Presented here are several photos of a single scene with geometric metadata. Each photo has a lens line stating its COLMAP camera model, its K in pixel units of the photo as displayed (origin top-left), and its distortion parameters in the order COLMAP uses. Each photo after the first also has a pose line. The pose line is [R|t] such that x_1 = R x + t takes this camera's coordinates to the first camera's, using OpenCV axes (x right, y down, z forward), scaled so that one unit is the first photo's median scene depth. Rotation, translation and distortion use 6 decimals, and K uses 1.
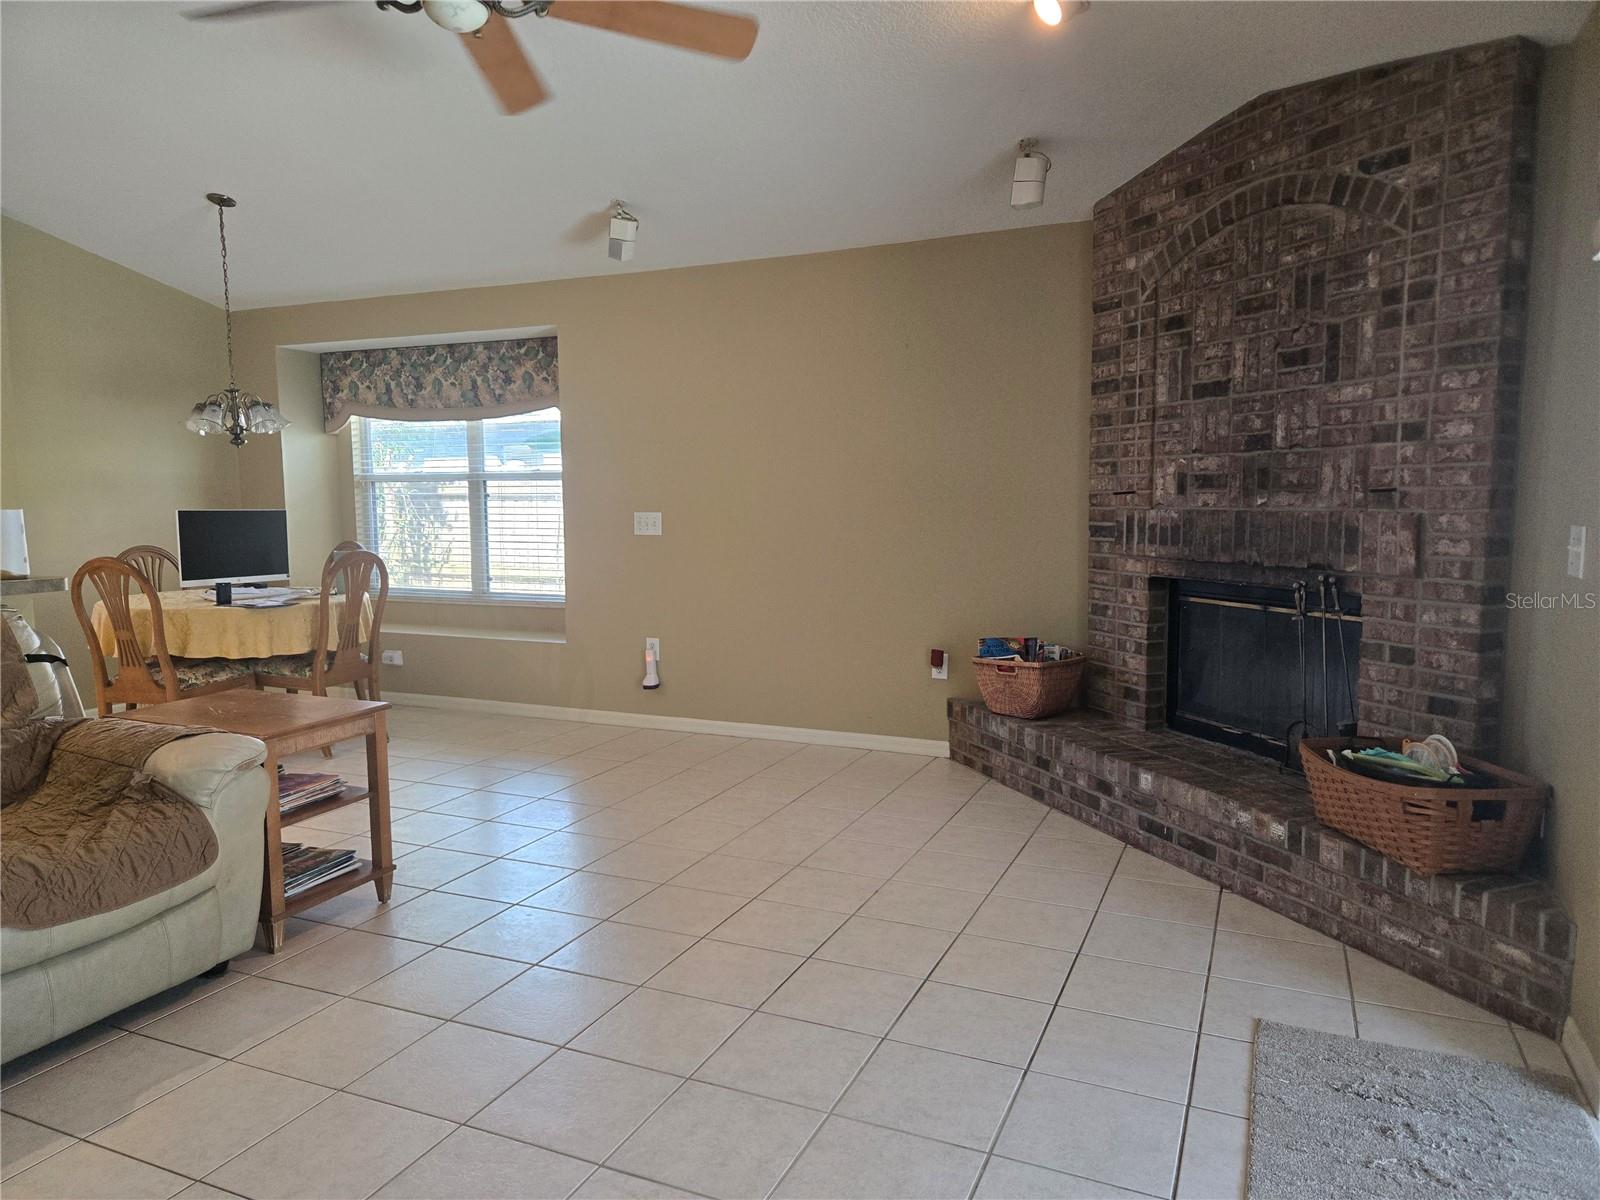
lens RADIAL K [[1071.5, 0, 798.7], [0, 1071.5, 602.9], [0, 0, 1]] dist [0.052957, -0.036759]
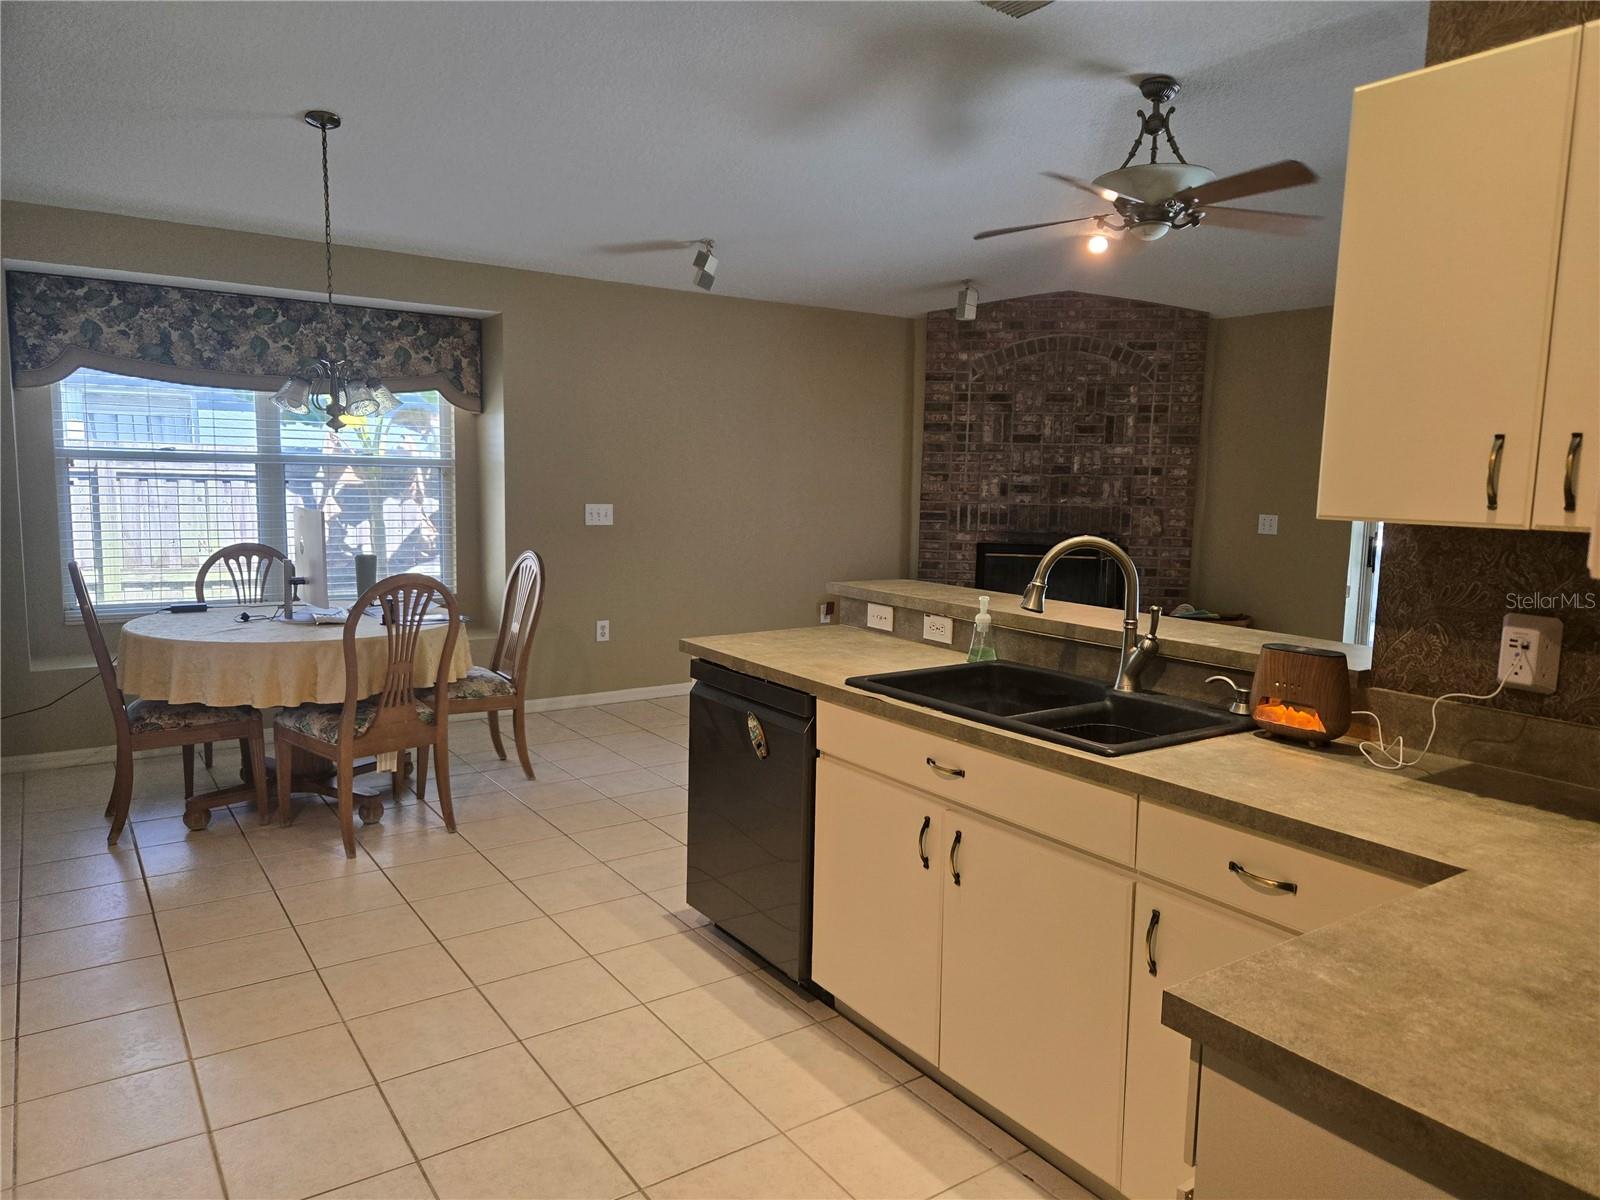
lens RADIAL K [[1071.5, 0, 806.7], [0, 1071.5, 595.3], [0, 0, 1]] dist [0.052957, -0.036759]
pose [[0.513392, -0.083287, 0.854103, -1.366296], [0.060439, 0.996317, 0.060825, -0.065813], [-0.856023, 0.020394, 0.516535, 0.381327]]
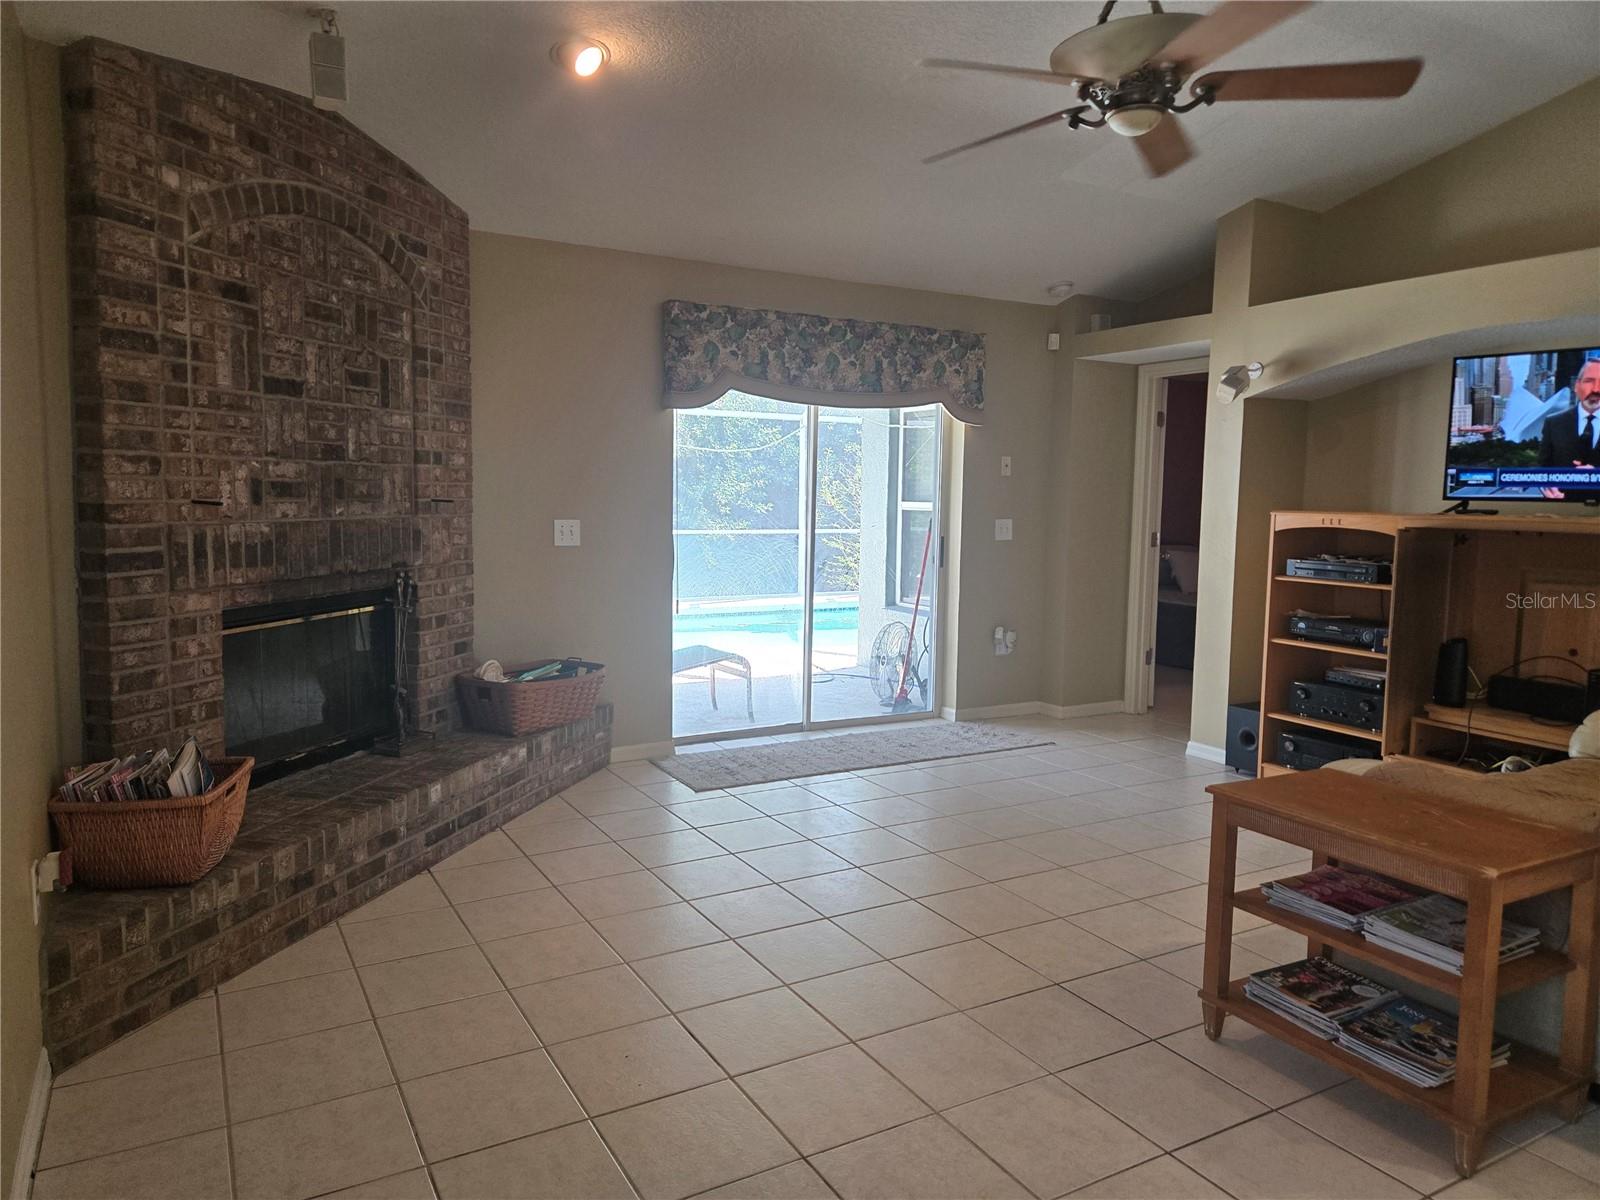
lens RADIAL K [[1071.5, 0, 799.7], [0, 1071.5, 592.0], [0, 0, 1]] dist [0.052957, -0.036759]
pose [[-0.810094, -0.063687, 0.582830, -0.489906], [0.046215, 0.984053, 0.171766, -0.162931], [-0.584475, 0.166082, -0.794233, 1.472445]]
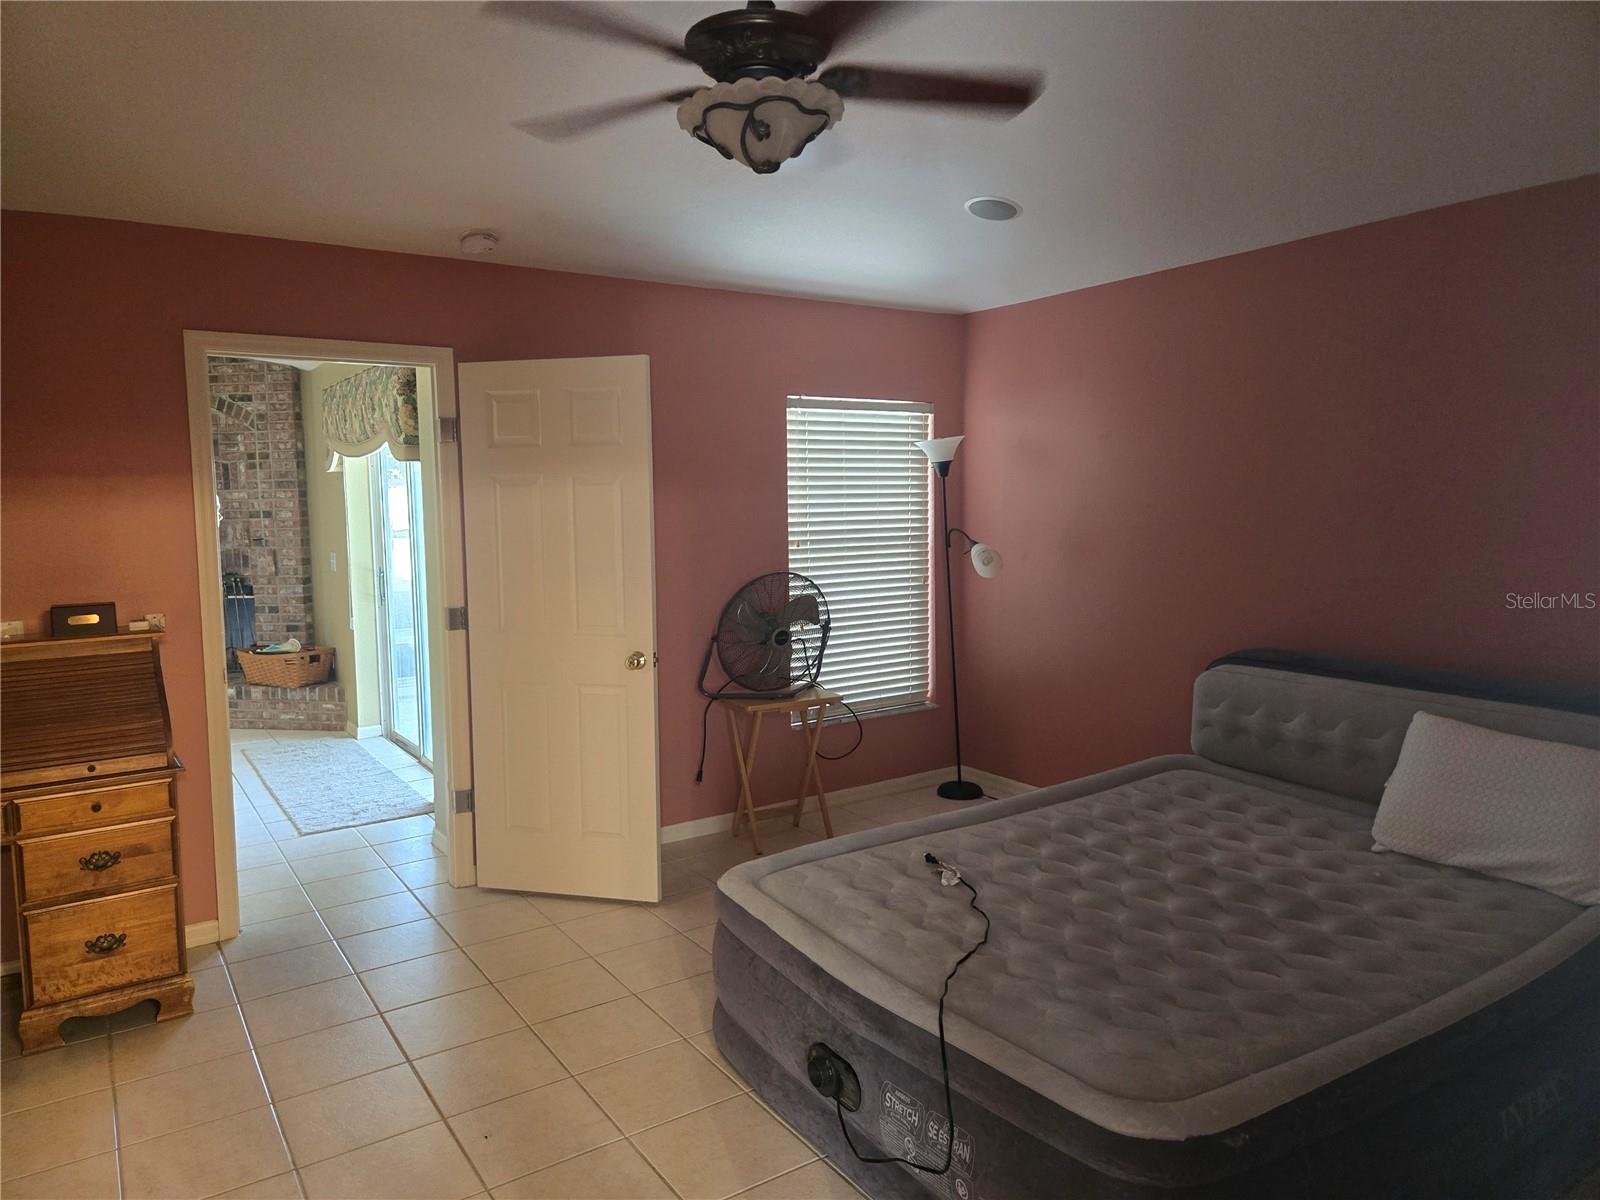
lens RADIAL K [[1071.5, 0, 786.8], [0, 1071.5, 586.6], [0, 0, 1]] dist [0.052957, -0.036759]
pose [[0.535565, -0.077894, 0.840894, -0.656045], [0.095804, 0.994913, 0.031144, 0.026696], [-0.839042, 0.063882, 0.540303, -0.965905]]
